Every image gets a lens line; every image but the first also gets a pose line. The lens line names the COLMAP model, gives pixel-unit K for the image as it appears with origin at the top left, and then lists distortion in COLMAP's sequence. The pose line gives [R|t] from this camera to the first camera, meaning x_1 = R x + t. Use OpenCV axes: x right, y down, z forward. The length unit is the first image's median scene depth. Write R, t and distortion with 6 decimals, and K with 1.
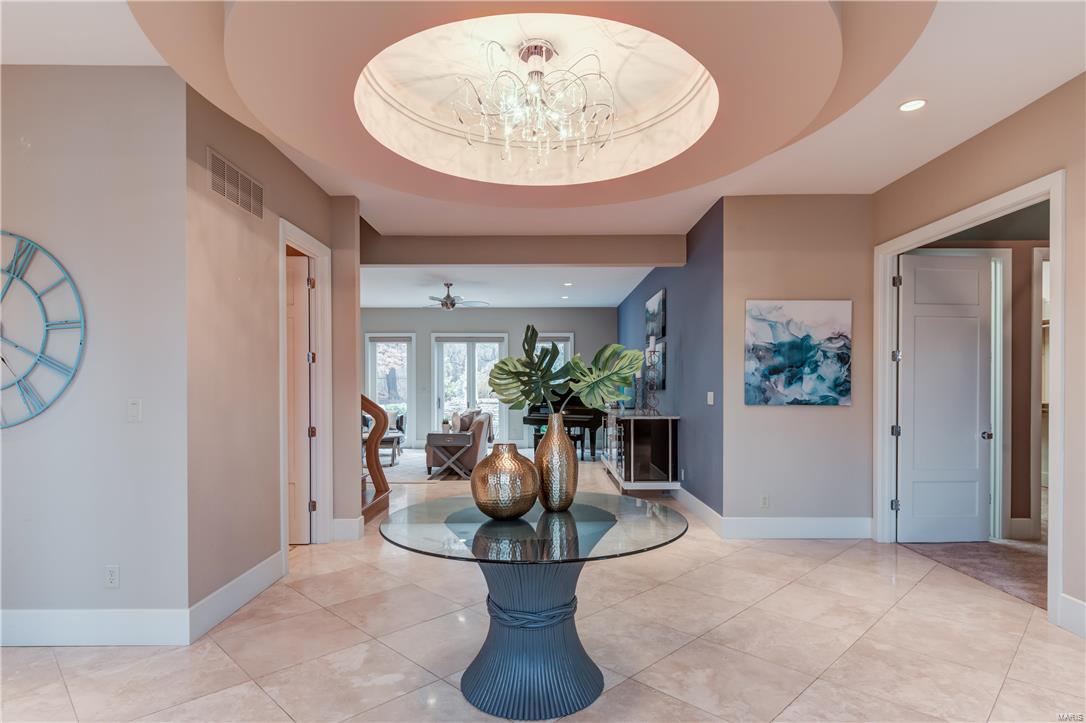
lens RADIAL K [[576.7, 0, 546.3], [0, 576.7, 391.5], [0, 0, 1]] dist [0.002495, 0.000341]
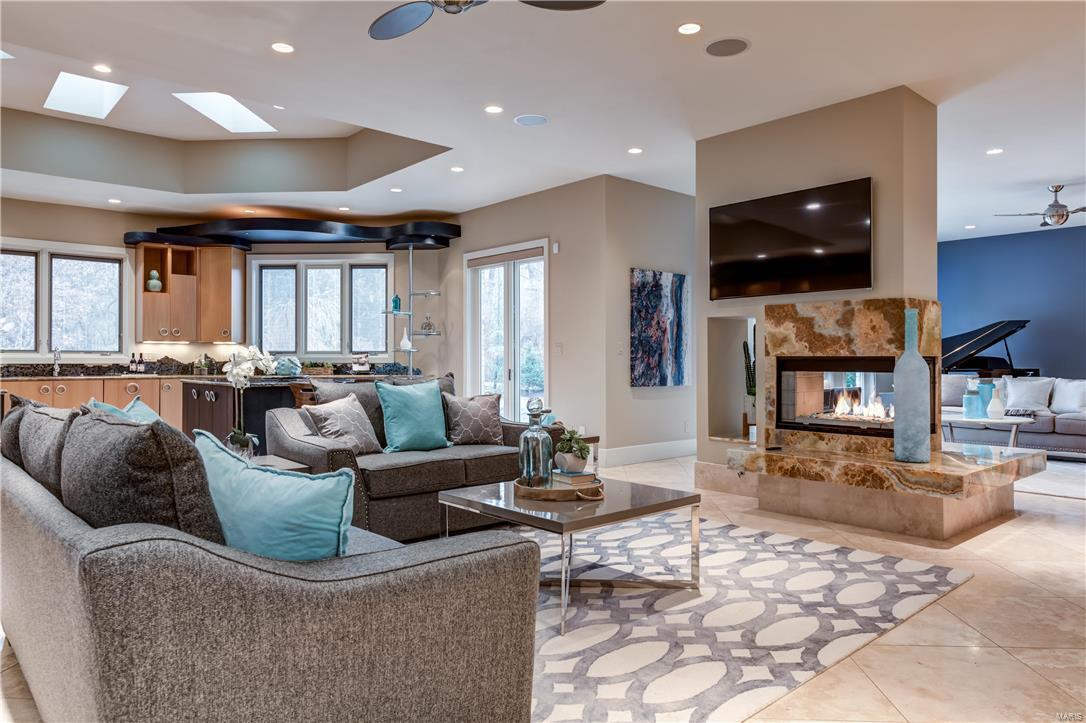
lens RADIAL K [[714.1, 0, 549.9], [0, 714.1, 355.7], [0, 0, 1]] dist [0.002368, -0.000478]
pose [[0.745262, 0.005231, 0.666751, -2.208865], [0.005294, 0.999891, -0.013762, 0.036357], [-0.666751, 0.013786, 0.745153, 1.457448]]
